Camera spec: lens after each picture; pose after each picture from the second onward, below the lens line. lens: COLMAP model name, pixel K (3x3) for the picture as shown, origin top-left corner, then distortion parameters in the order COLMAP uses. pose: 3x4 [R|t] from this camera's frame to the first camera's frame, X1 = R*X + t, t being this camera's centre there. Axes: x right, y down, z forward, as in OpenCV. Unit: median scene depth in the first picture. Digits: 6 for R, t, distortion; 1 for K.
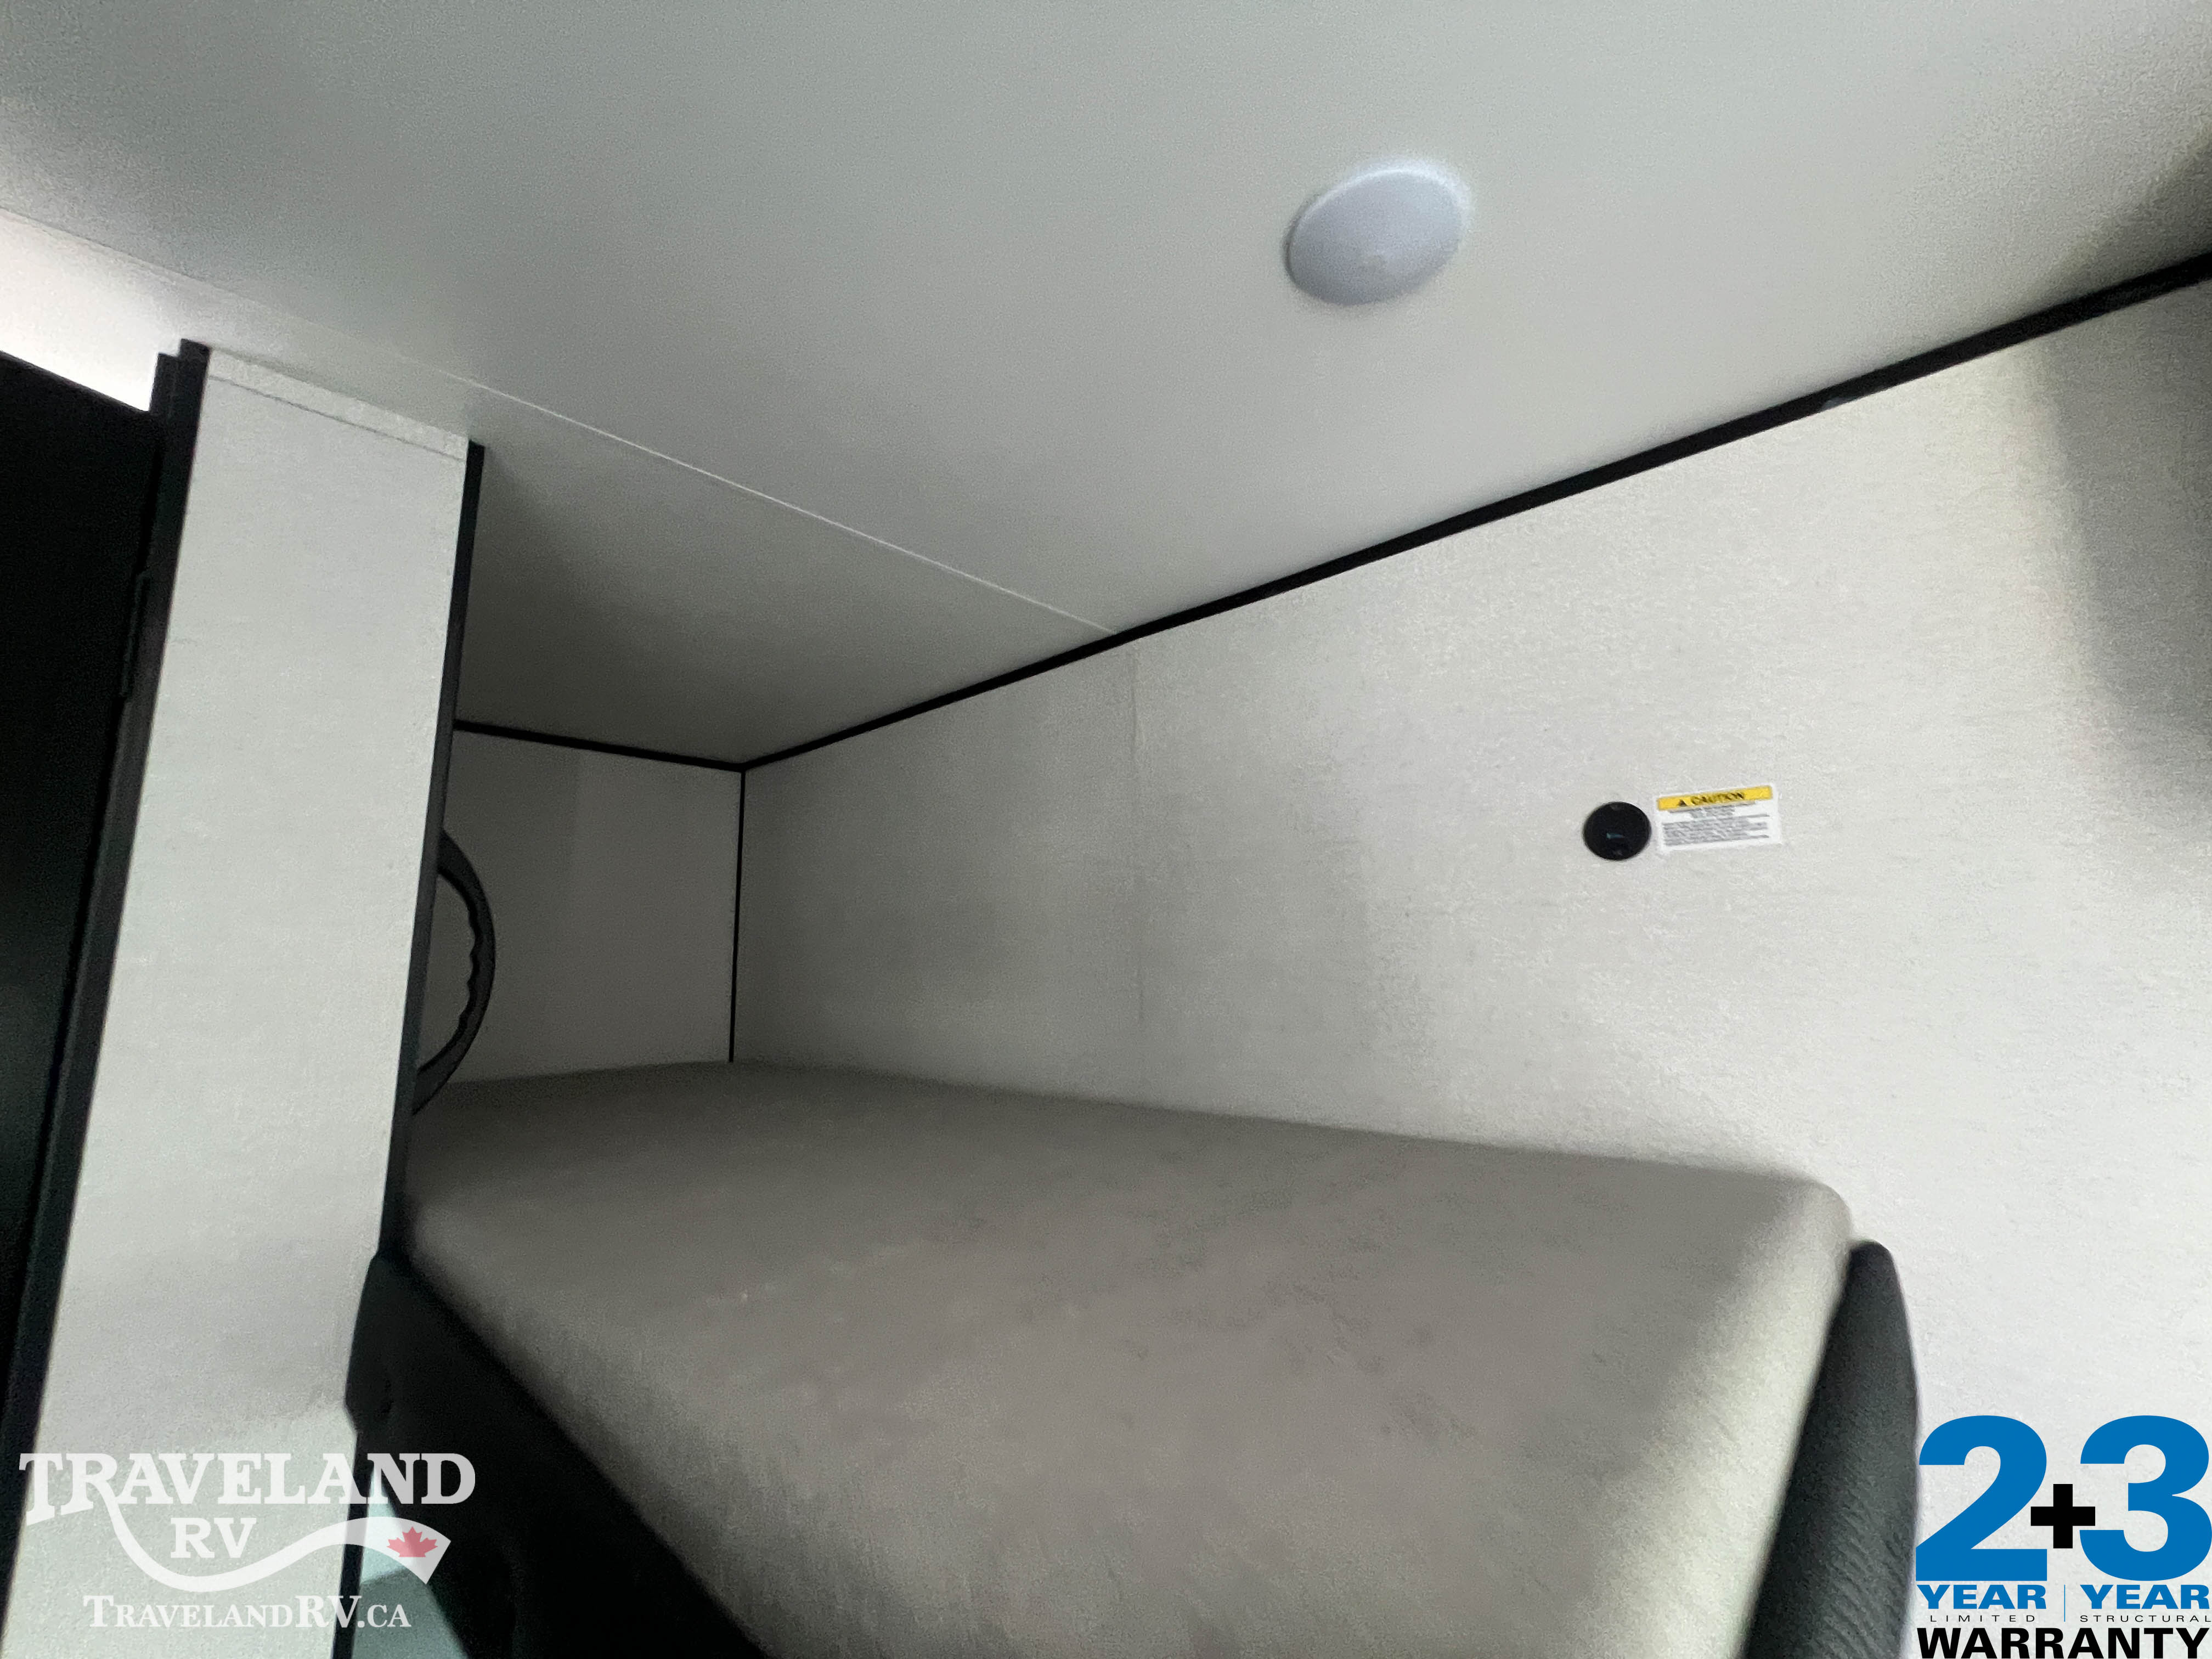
lens RADIAL K [[888.8, 0, 1101.5], [0, 888.8, 825.5], [0, 0, 1]] dist [-0.001379, -0.000013]
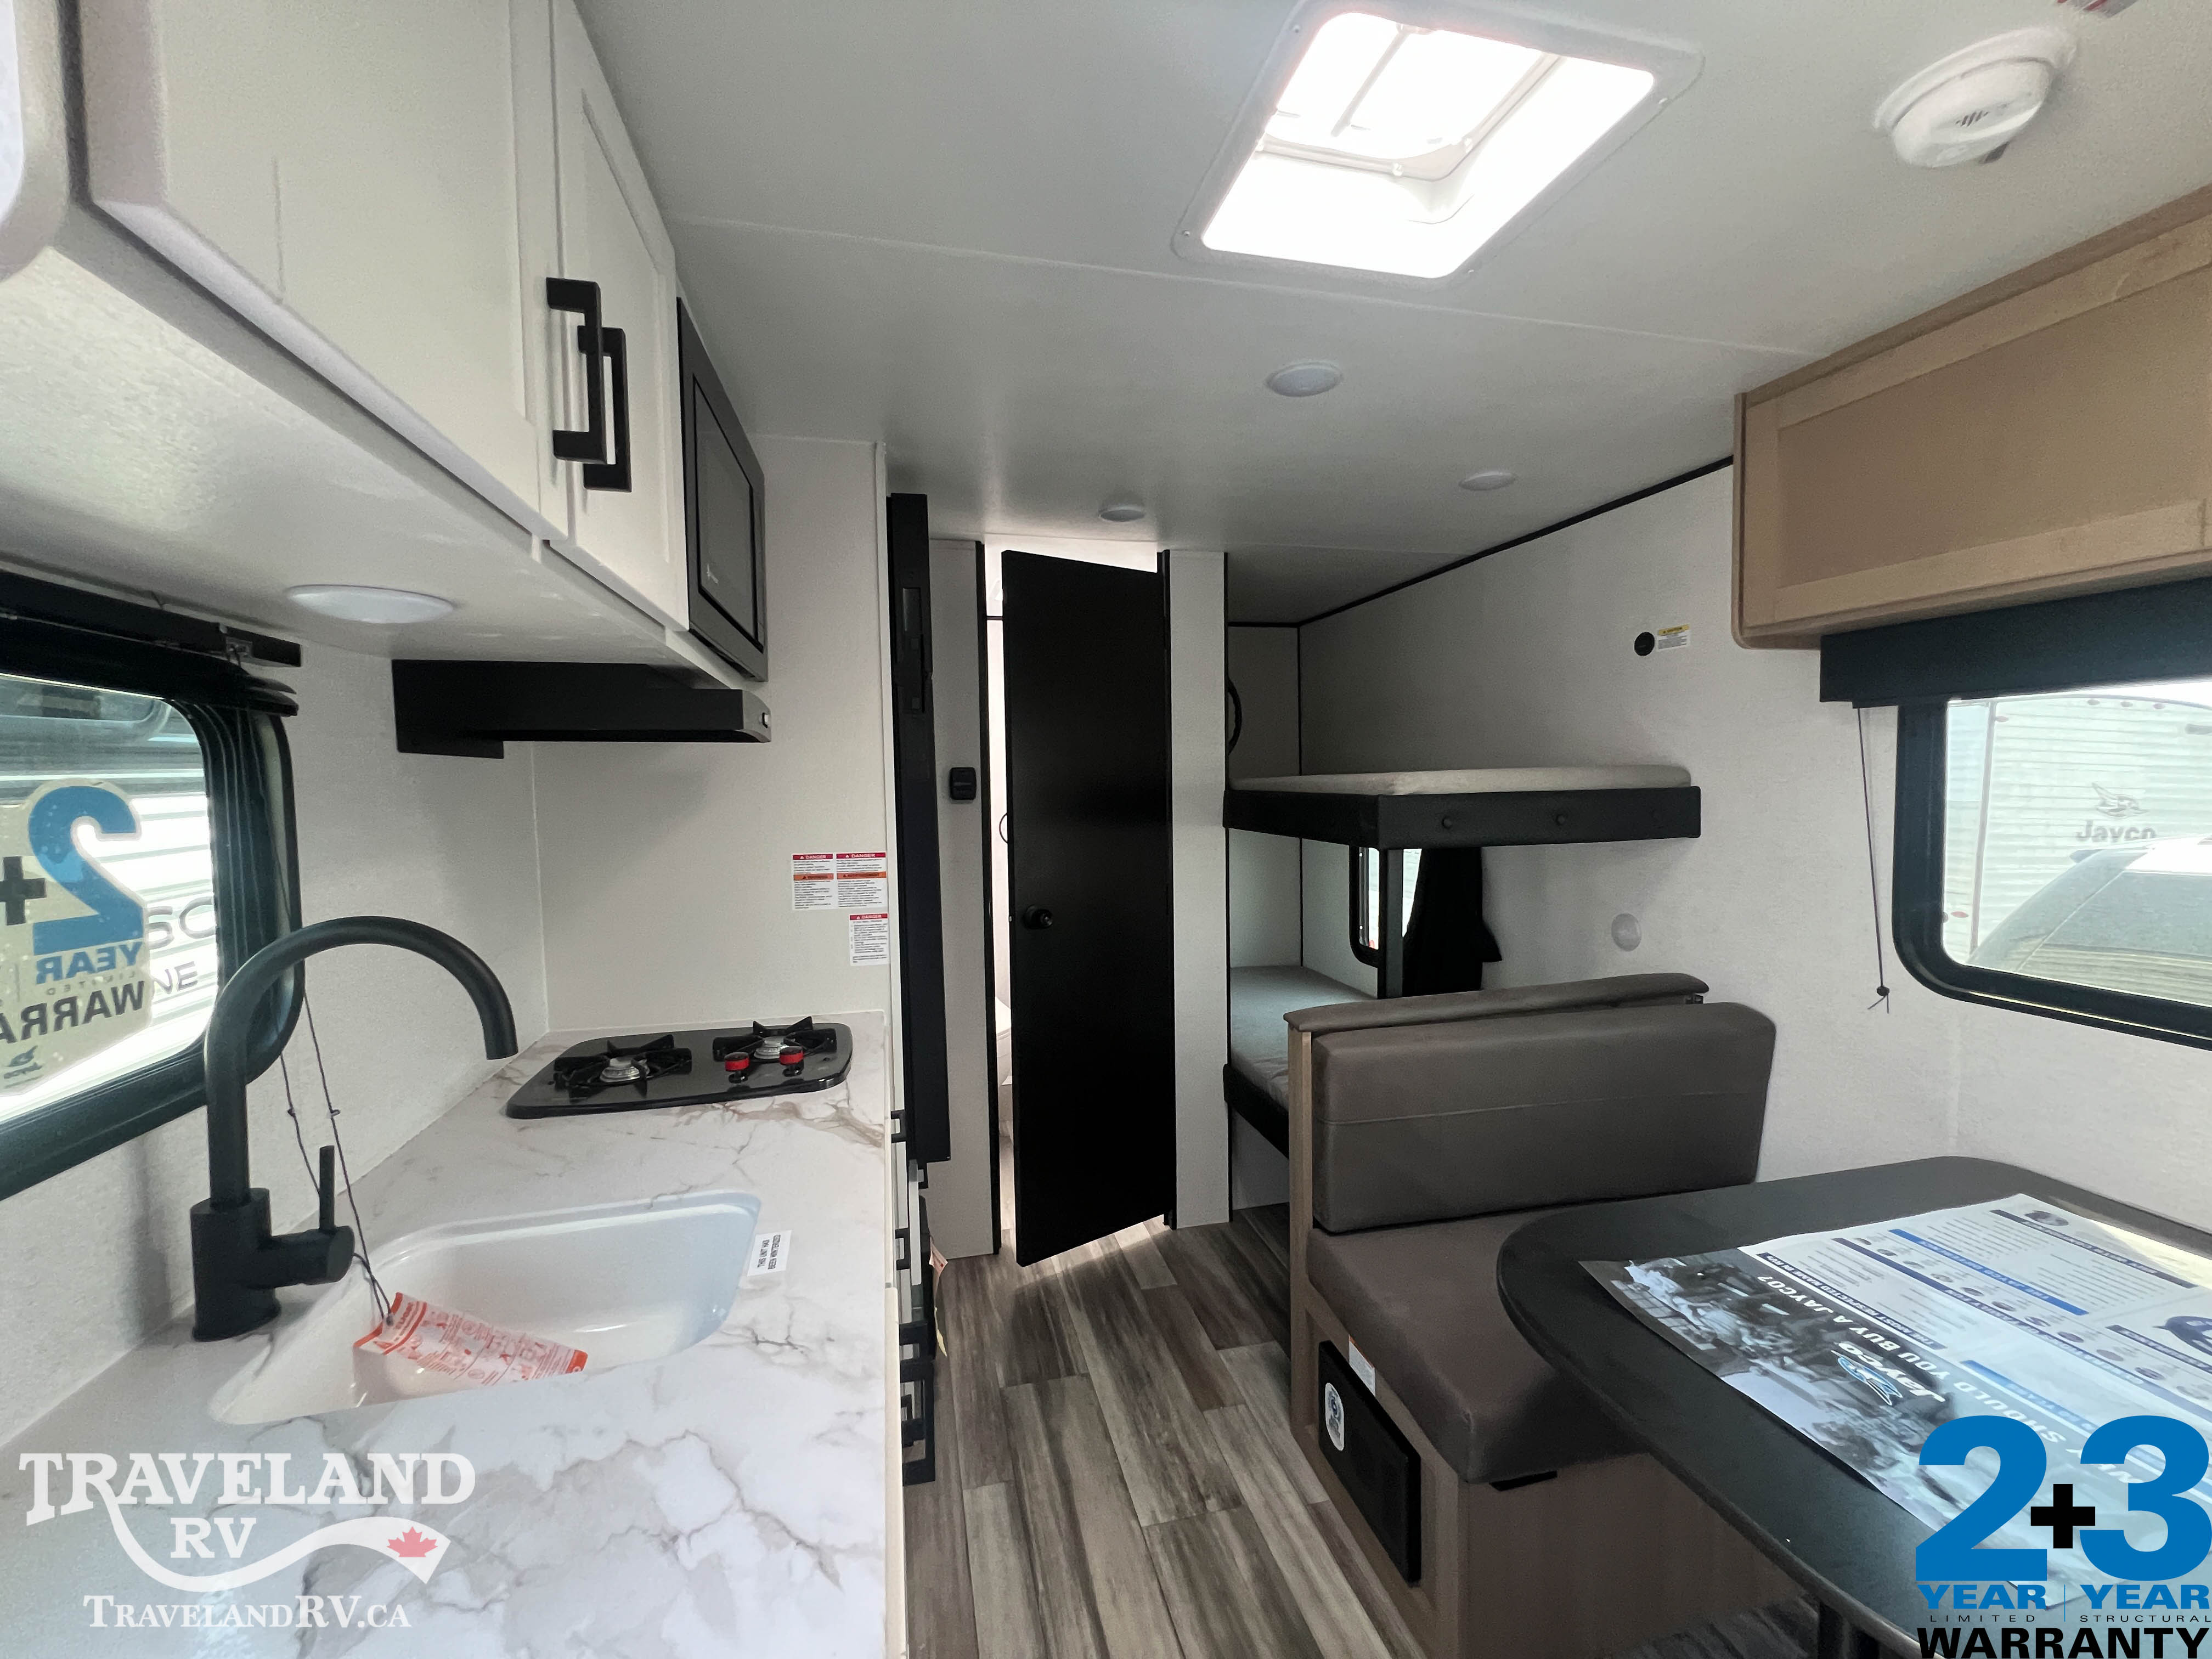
lens RADIAL K [[888.8, 0, 1107.9], [0, 888.8, 824.4], [0, 0, 1]] dist [-0.001379, -0.000013]
pose [[0.838697, 0.024765, -0.544034, 0.733245], [0.091848, 0.978224, 0.186124, -0.108831], [0.536797, -0.206070, 0.818159, -2.124643]]
